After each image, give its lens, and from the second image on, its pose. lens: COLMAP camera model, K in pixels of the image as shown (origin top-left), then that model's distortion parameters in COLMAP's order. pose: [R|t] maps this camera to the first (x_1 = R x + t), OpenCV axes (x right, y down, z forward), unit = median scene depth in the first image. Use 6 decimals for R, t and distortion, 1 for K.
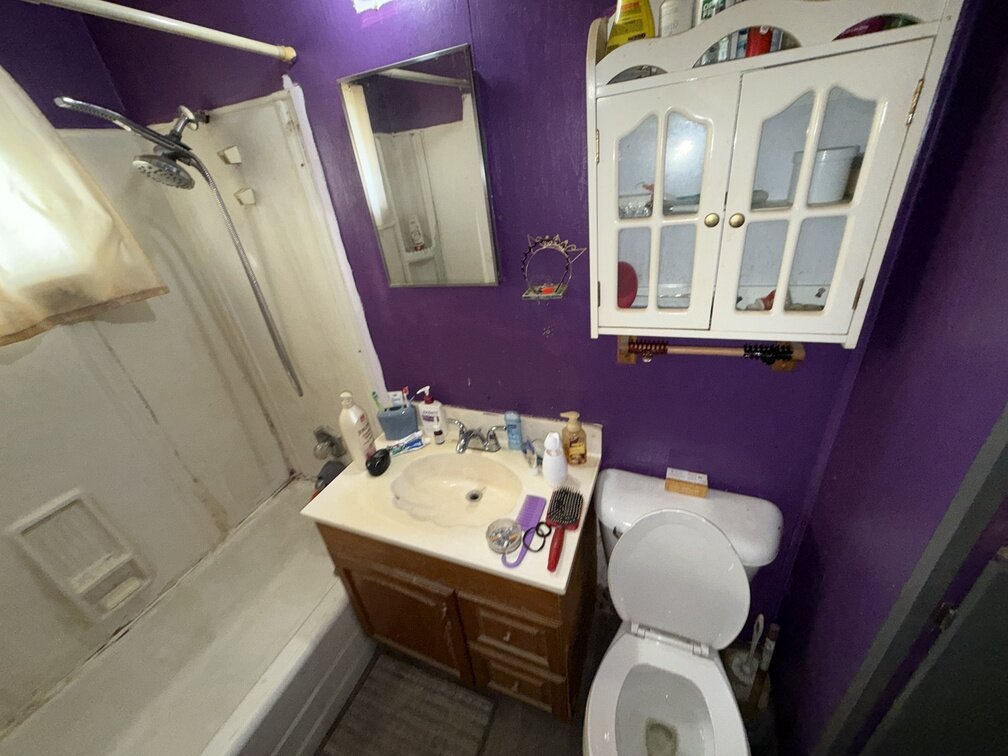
lens RADIAL K [[401.3, 0, 502.7], [0, 401.3, 374.9], [0, 0, 1]] dist [-0.003579, 0.000684]
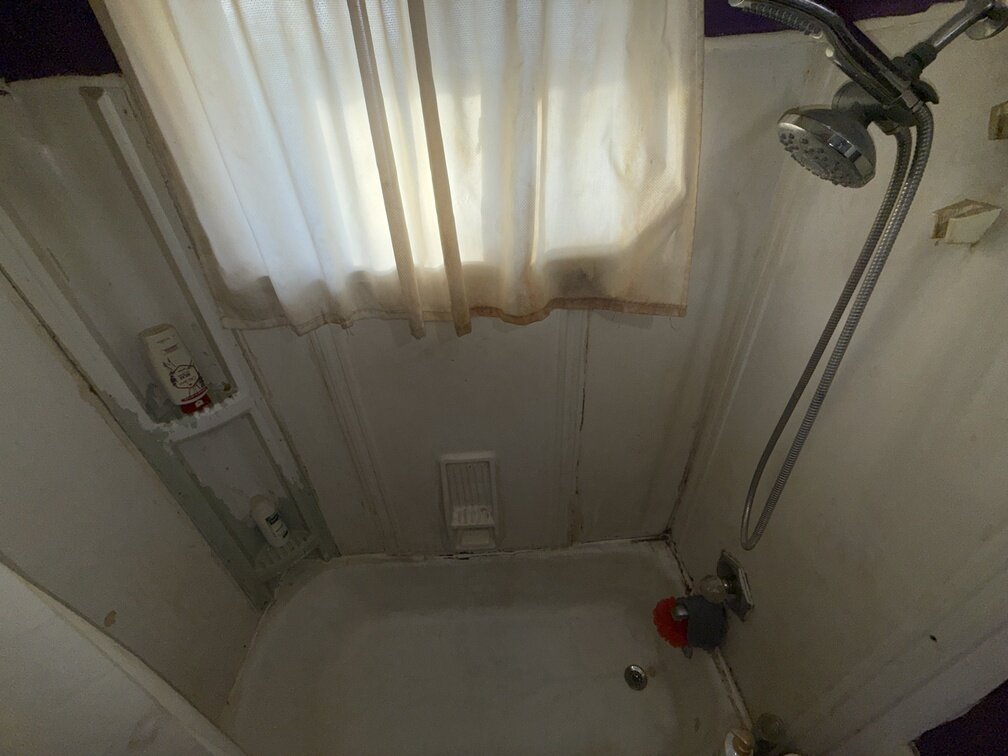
lens RADIAL K [[401.3, 0, 501.8], [0, 401.3, 379.5], [0, 0, 1]] dist [-0.003579, 0.000684]
pose [[0.398490, 0.593998, -0.698836, -0.477919], [-0.425314, 0.794746, 0.432997, -0.312746], [0.812597, 0.124680, 0.569334, 0.438265]]
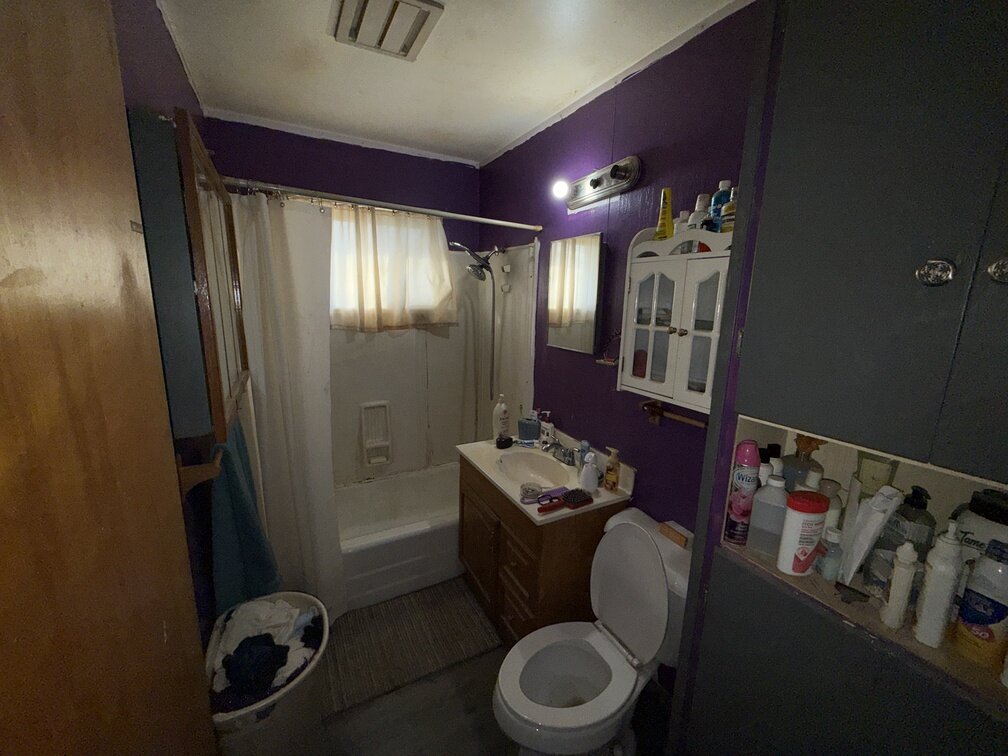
lens RADIAL K [[401.3, 0, 507.1], [0, 401.3, 378.4], [0, 0, 1]] dist [-0.003579, 0.000684]
pose [[0.767997, 0.260857, -0.584922, 0.632376], [-0.396463, 0.910906, -0.114316, 0.174294], [0.502988, 0.319695, 0.802993, -0.422123]]
